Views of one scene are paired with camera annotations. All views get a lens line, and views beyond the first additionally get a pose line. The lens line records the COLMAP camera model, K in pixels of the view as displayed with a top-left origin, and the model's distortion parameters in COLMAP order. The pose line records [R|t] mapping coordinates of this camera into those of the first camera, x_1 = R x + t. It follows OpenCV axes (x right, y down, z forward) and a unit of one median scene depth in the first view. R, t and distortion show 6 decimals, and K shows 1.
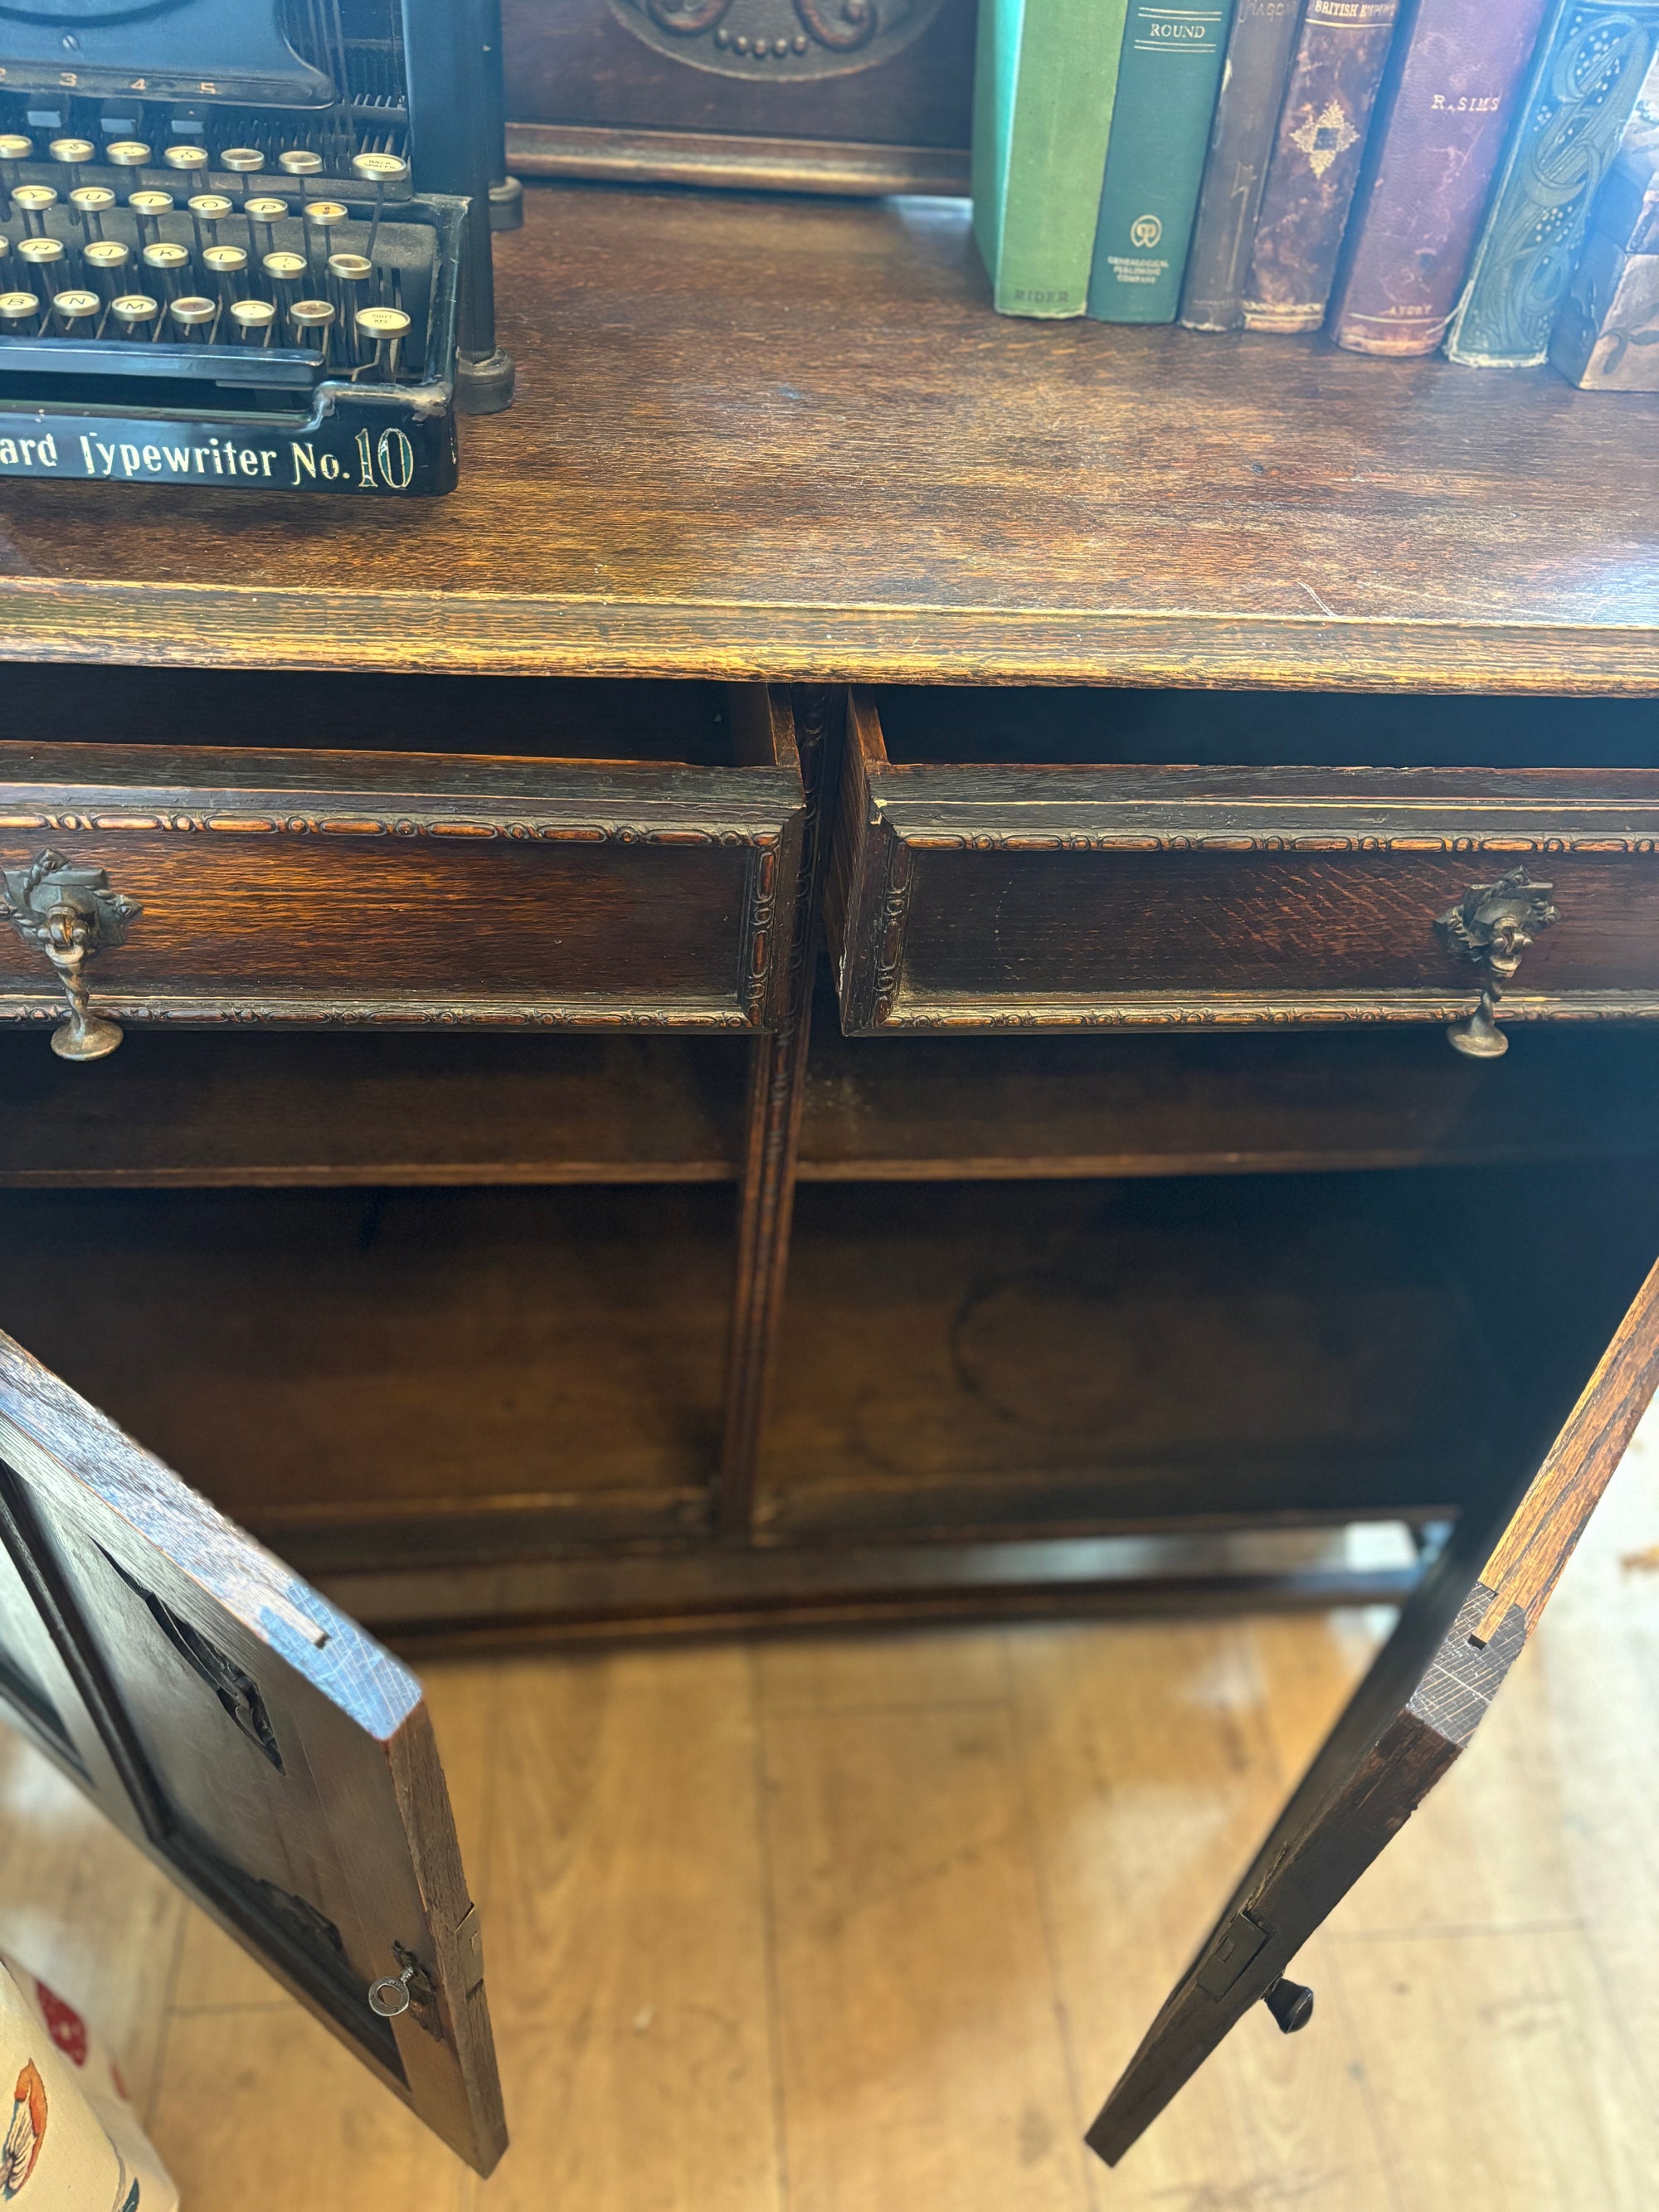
lens RADIAL K [[1686.2, 0, 812.2], [0, 1686.2, 1110.9], [0, 0, 1]] dist [0.038859, -0.039213]
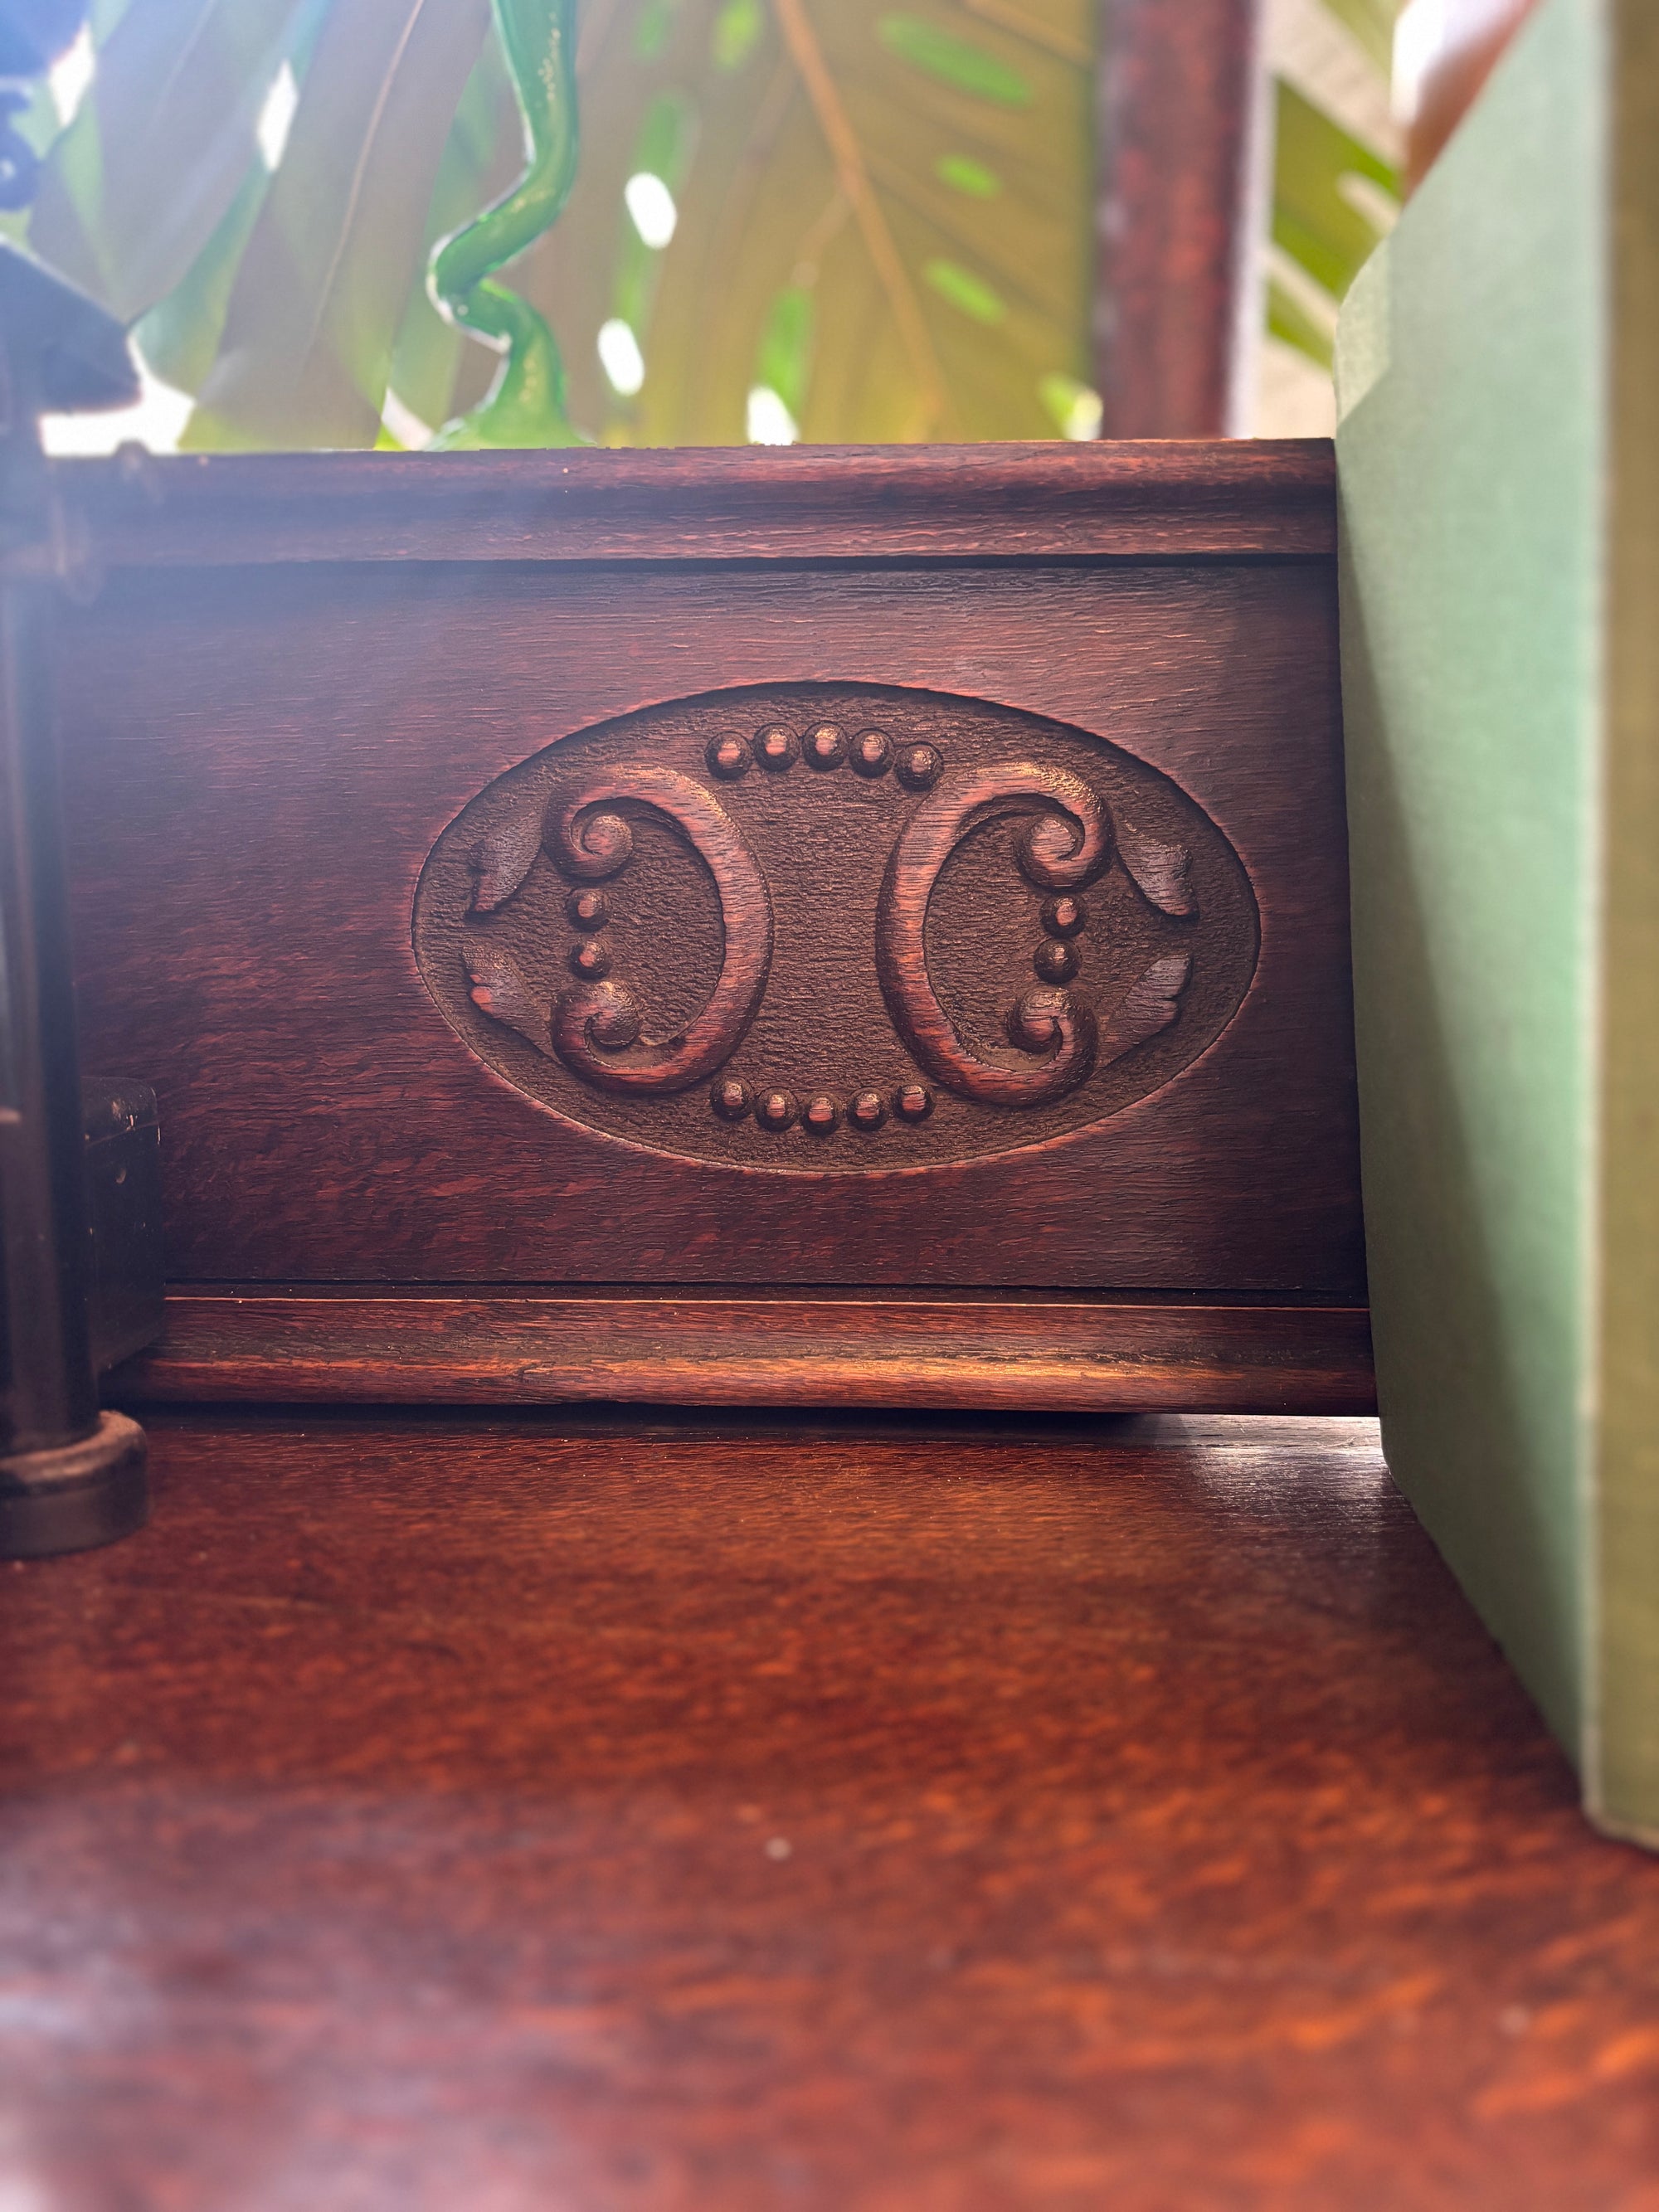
lens RADIAL K [[1686.2, 0, 823.4], [0, 1686.2, 1099.9], [0, 0, 1]] dist [0.038859, -0.039213]
pose [[0.984987, -0.059735, -0.161966, 0.038997], [-0.049997, 0.799301, -0.598848, -0.384065], [0.165232, 0.597955, 0.784314, 0.683155]]
